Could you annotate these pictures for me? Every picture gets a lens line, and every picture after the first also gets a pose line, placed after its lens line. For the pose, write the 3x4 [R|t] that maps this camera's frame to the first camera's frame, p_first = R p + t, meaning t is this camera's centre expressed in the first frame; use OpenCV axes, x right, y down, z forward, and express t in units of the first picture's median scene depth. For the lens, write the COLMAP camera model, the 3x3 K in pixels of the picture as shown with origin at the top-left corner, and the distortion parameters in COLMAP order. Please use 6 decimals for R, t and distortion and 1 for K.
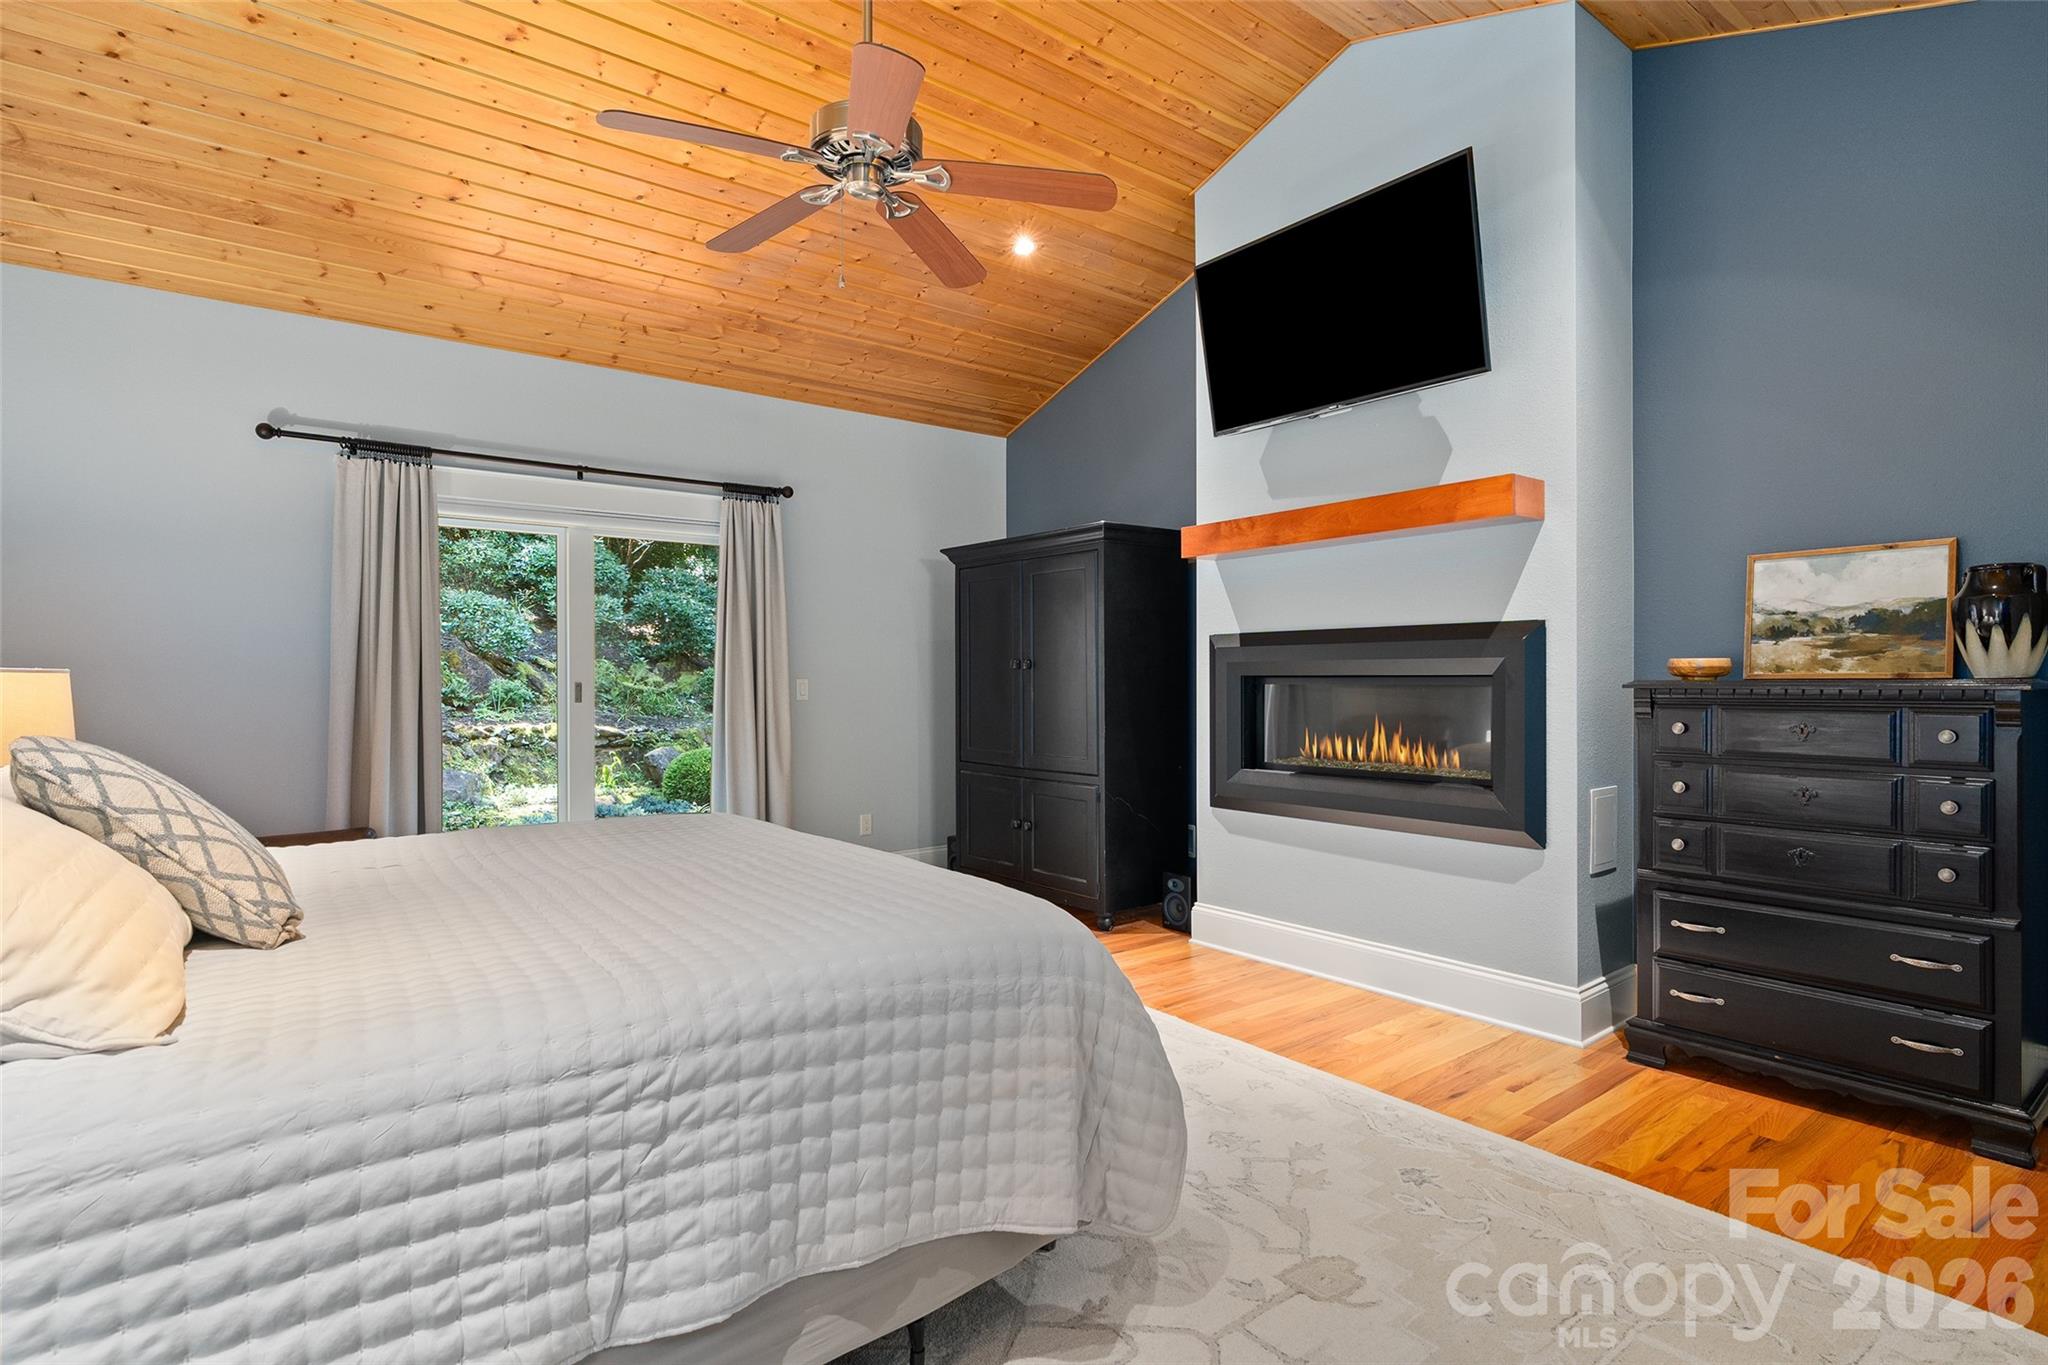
lens RADIAL K [[1013.5, 0, 1024.0], [0, 1013.5, 682.5], [0, 0, 1]] dist [-0.003191, 0.000384]
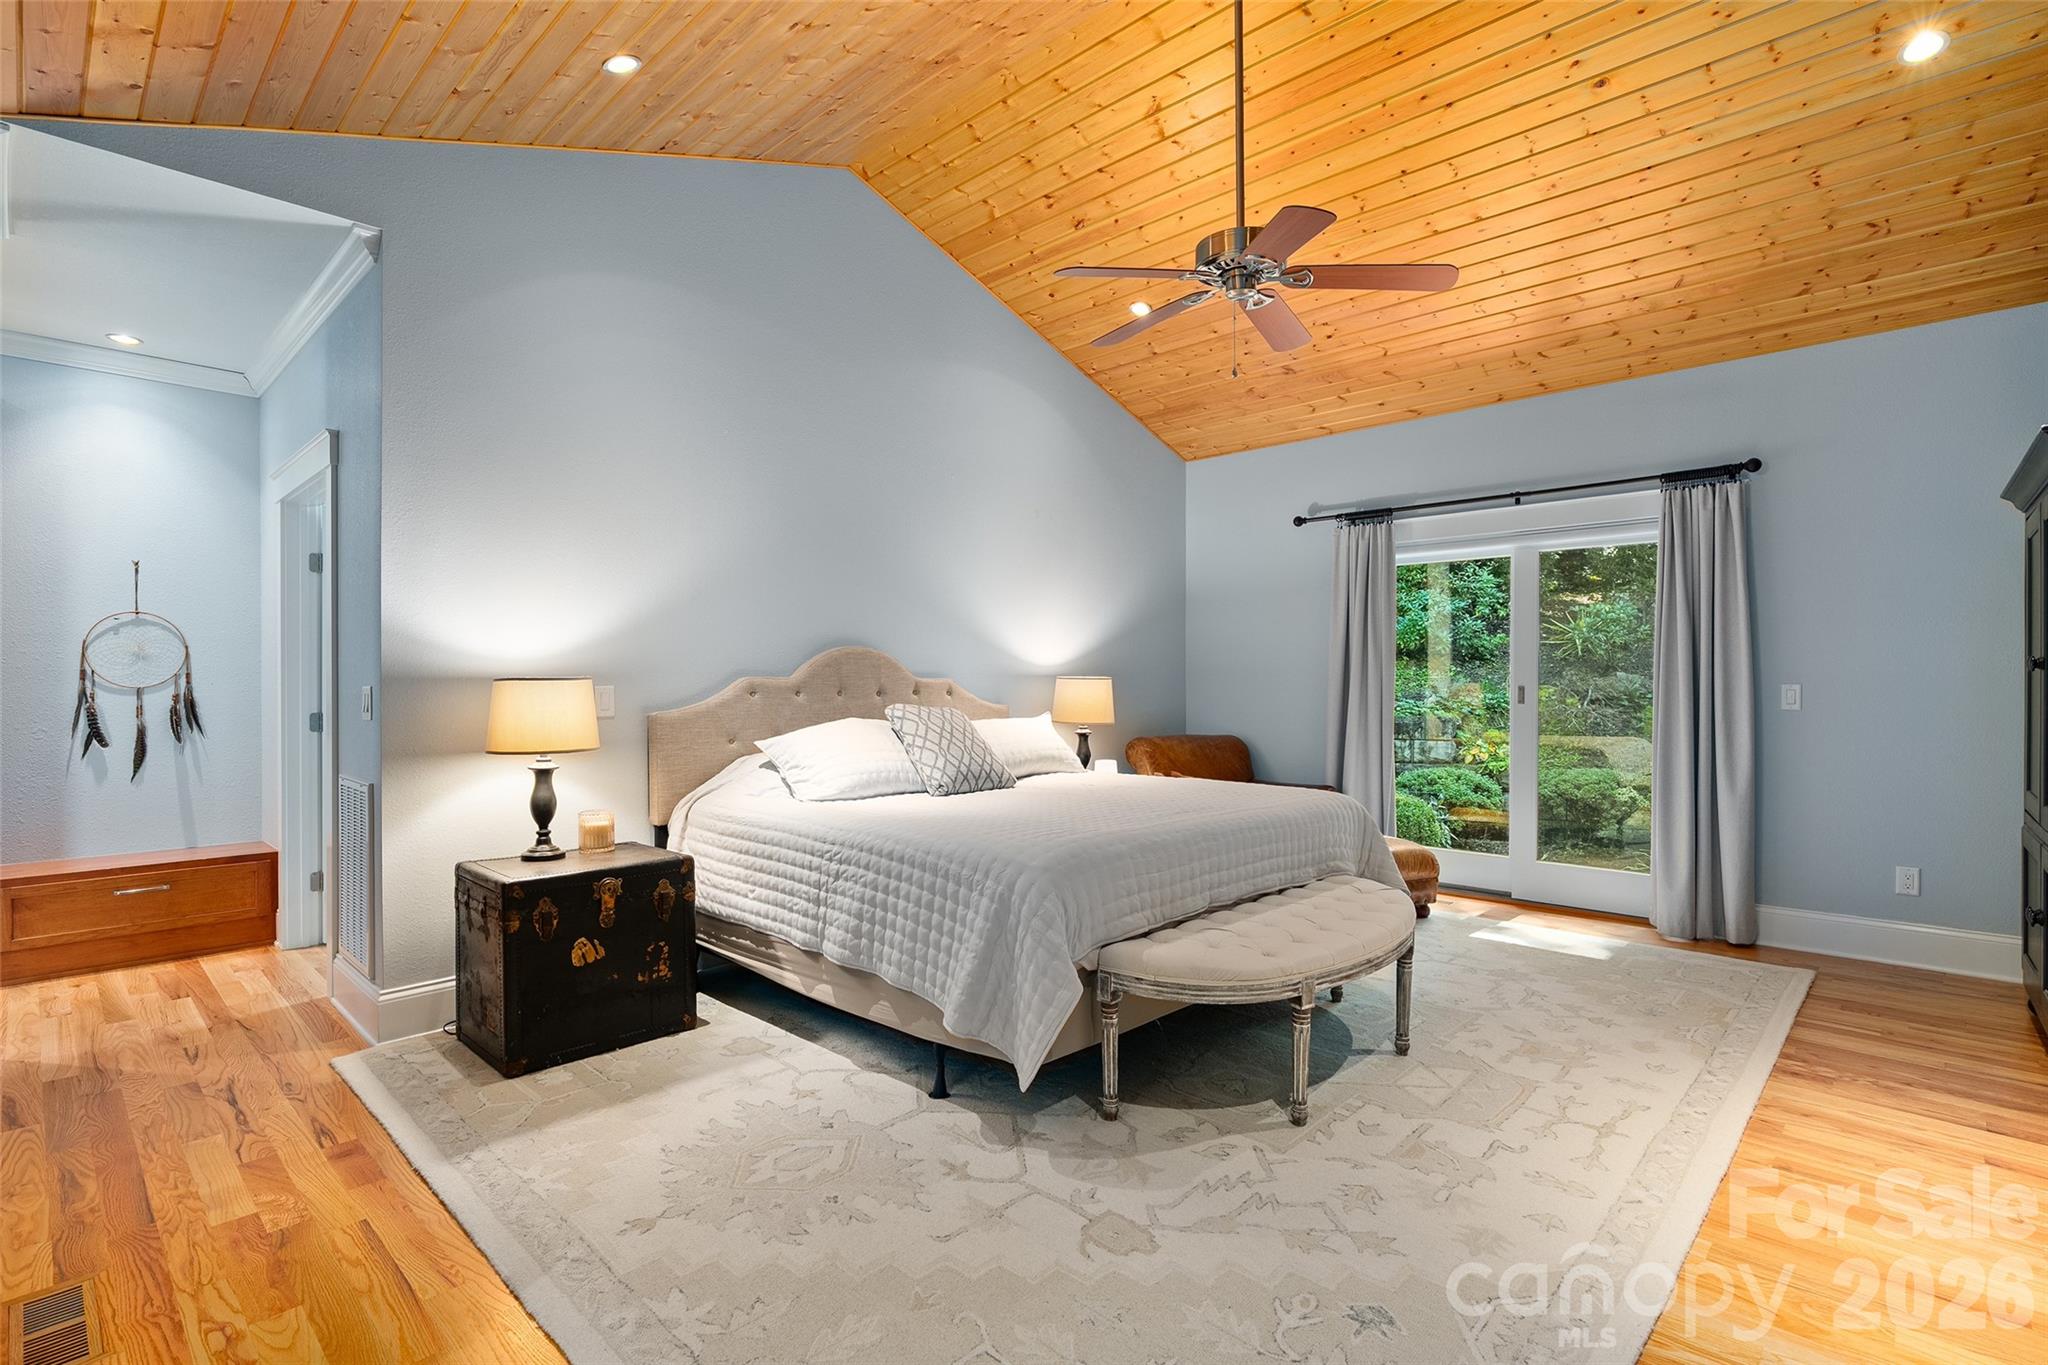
lens RADIAL K [[970.7, 0, 1024.0], [0, 970.7, 682.5], [0, 0, 1]] dist [-0.002099, -0.000492]
pose [[0.146916, 0.004916, -0.989137, 1.675480], [-0.004715, 0.999980, 0.004270, -0.018359], [0.989138, 0.004036, 0.146936, 0.942018]]
